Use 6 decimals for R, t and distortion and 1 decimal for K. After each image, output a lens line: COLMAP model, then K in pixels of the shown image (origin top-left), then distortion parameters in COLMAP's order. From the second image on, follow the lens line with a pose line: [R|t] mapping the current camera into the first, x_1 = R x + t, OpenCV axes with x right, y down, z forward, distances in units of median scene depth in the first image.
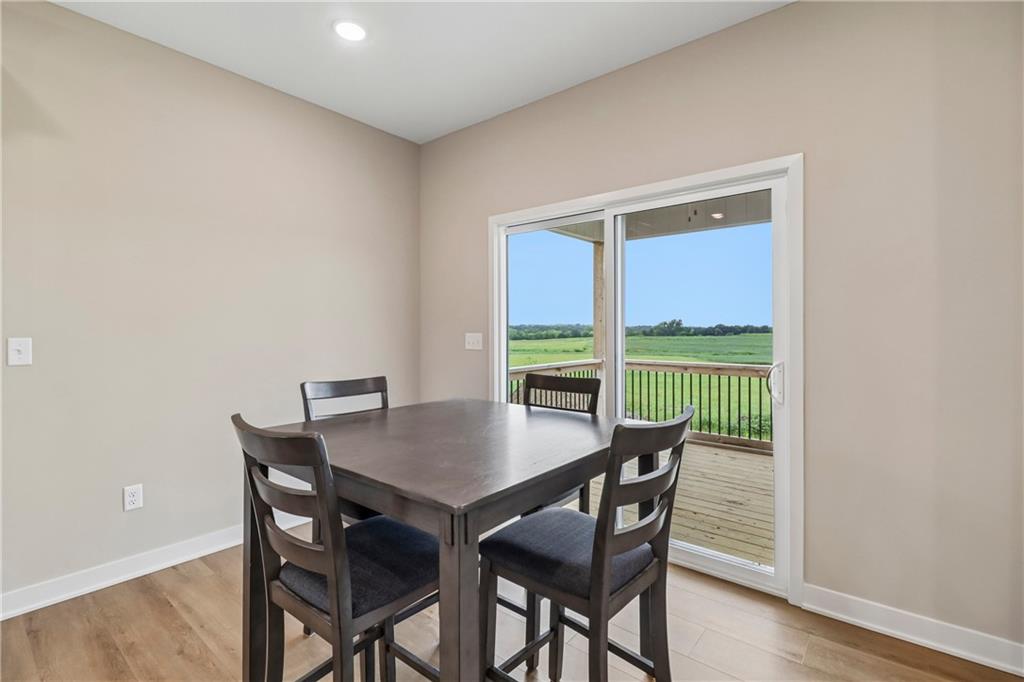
lens RADIAL K [[479.0, 0, 505.4], [0, 479.0, 320.0], [0, 0, 1]] dist [0.014481, -0.012279]
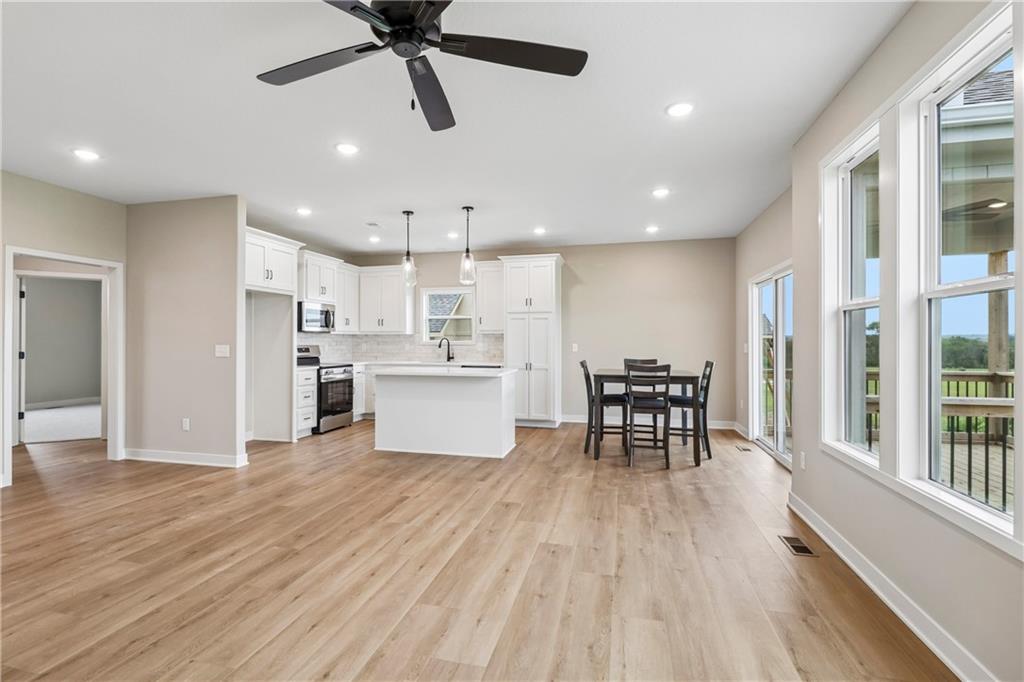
lens RADIAL K [[479.0, 0, 495.0], [0, 479.0, 340.0], [0, 0, 1]] dist [0.014481, -0.012279]
pose [[0.413457, -0.001260, -0.910523, 1.244757], [0.016142, 0.999852, 0.005946, -0.014530], [0.910380, -0.017156, 0.413417, -0.632501]]
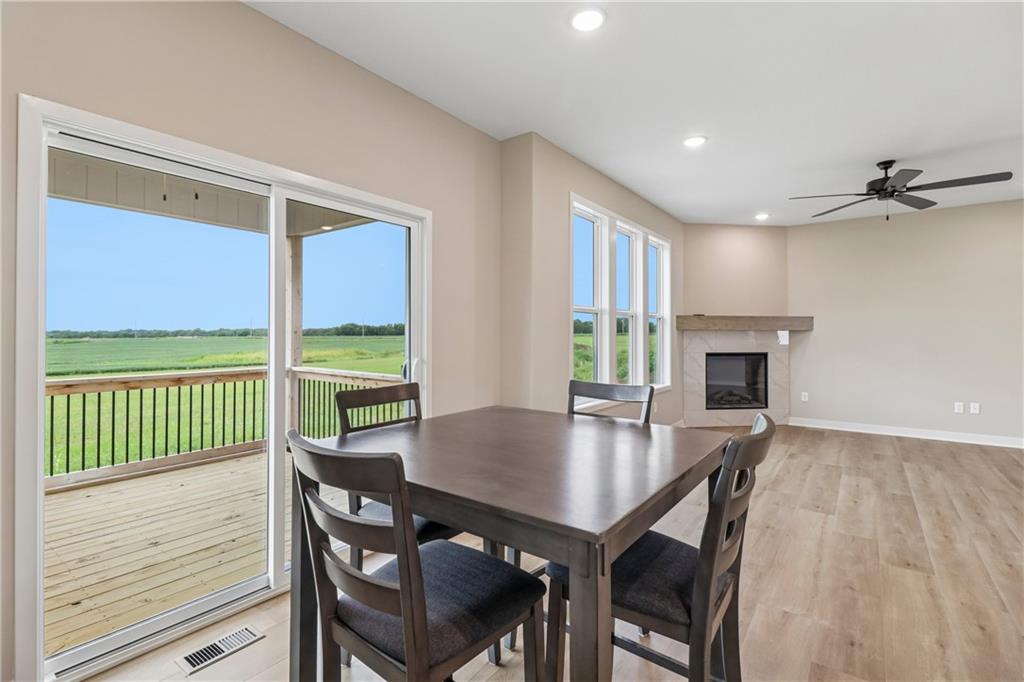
lens RADIAL K [[479.0, 0, 502.9], [0, 479.0, 330.9], [0, 0, 1]] dist [0.014481, -0.012279]
pose [[-0.045339, 0.005110, 0.998959, -0.517819], [-0.019792, 0.999786, -0.006012, 0.010726], [-0.998776, -0.020044, -0.045228, 0.554672]]
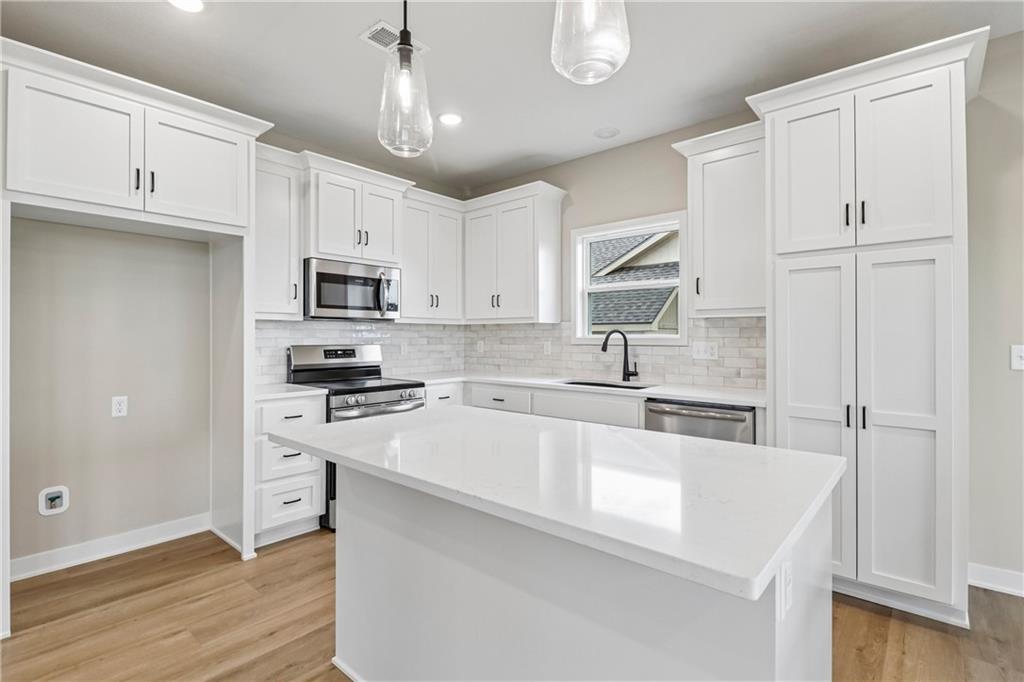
lens RADIAL K [[479.0, 0, 500.2], [0, 479.0, 335.5], [0, 0, 1]] dist [0.014481, -0.012279]
pose [[-0.039257, -0.003204, -0.999224, 0.089164], [0.018417, 0.999823, -0.003929, -0.002288], [0.999059, -0.018557, -0.039191, -0.102258]]
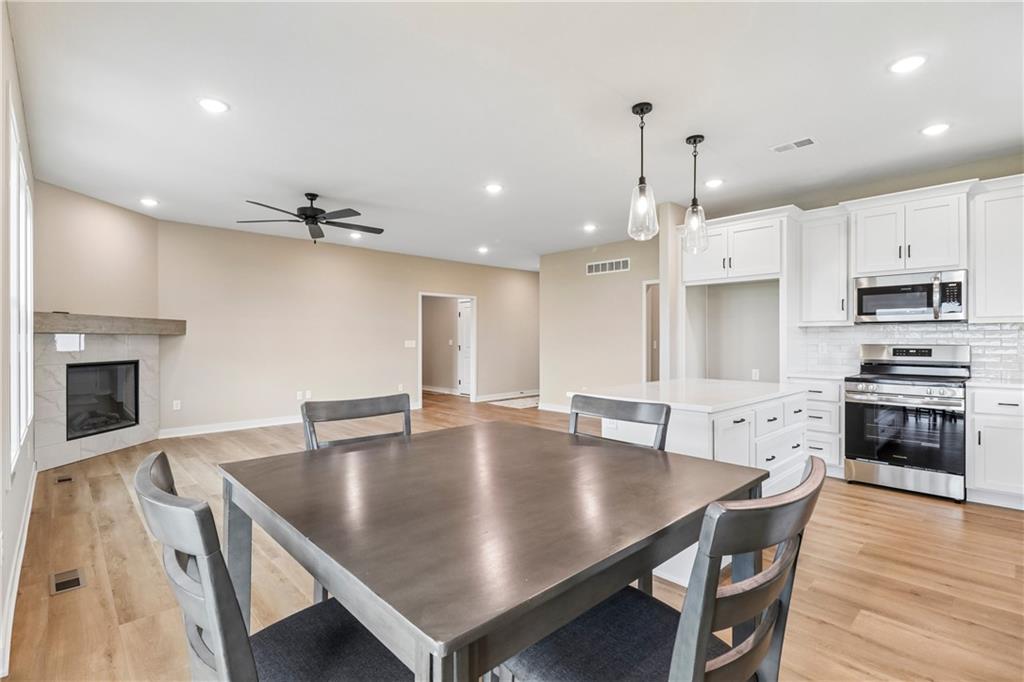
lens RADIAL K [[479.0, 0, 506.2], [0, 479.0, 337.7], [0, 0, 1]] dist [0.014481, -0.012279]
pose [[-0.991553, 0.000550, 0.129702, -0.112176], [-0.002000, 0.999807, -0.019535, 0.017191], [-0.129688, -0.019629, -0.991361, 0.903850]]
